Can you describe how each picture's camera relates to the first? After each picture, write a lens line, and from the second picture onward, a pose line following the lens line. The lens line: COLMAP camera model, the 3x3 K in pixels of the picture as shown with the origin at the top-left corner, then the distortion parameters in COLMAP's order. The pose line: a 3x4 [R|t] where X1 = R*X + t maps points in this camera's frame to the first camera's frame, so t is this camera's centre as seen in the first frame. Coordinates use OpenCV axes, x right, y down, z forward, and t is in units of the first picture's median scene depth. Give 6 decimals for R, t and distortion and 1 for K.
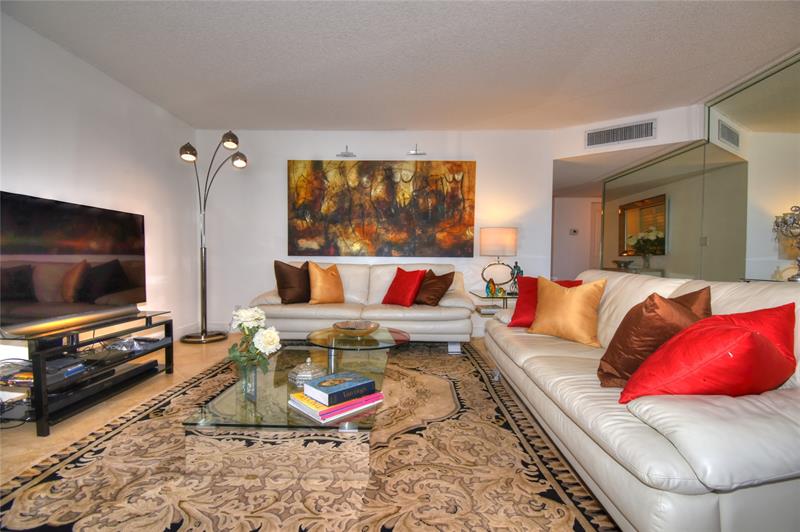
lens RADIAL K [[364.4, 0, 403.8], [0, 364.4, 265.6], [0, 0, 1]] dist [-0.004743, -0.009659]
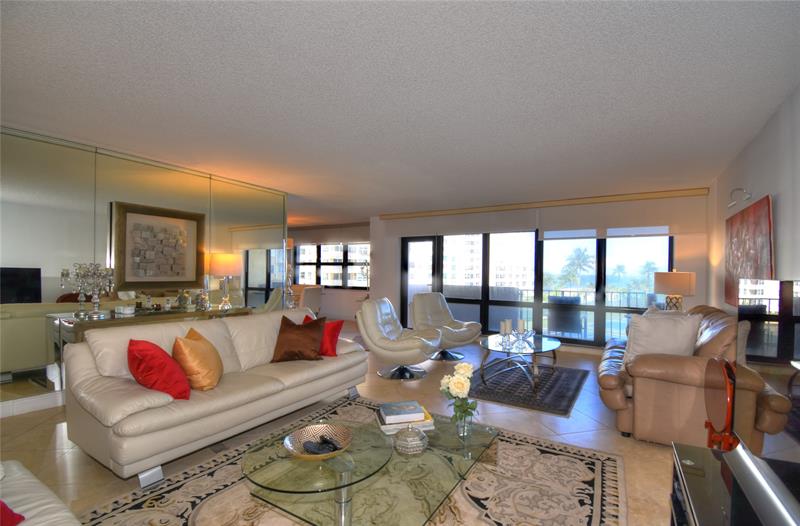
lens RADIAL K [[364.4, 0, 401.7], [0, 364.4, 271.8], [0, 0, 1]] dist [-0.004743, -0.009659]
pose [[-0.855245, -0.018735, 0.517884, -0.941401], [-0.003881, 0.999550, 0.029751, -0.265637], [-0.518209, 0.023434, -0.854933, 2.290989]]
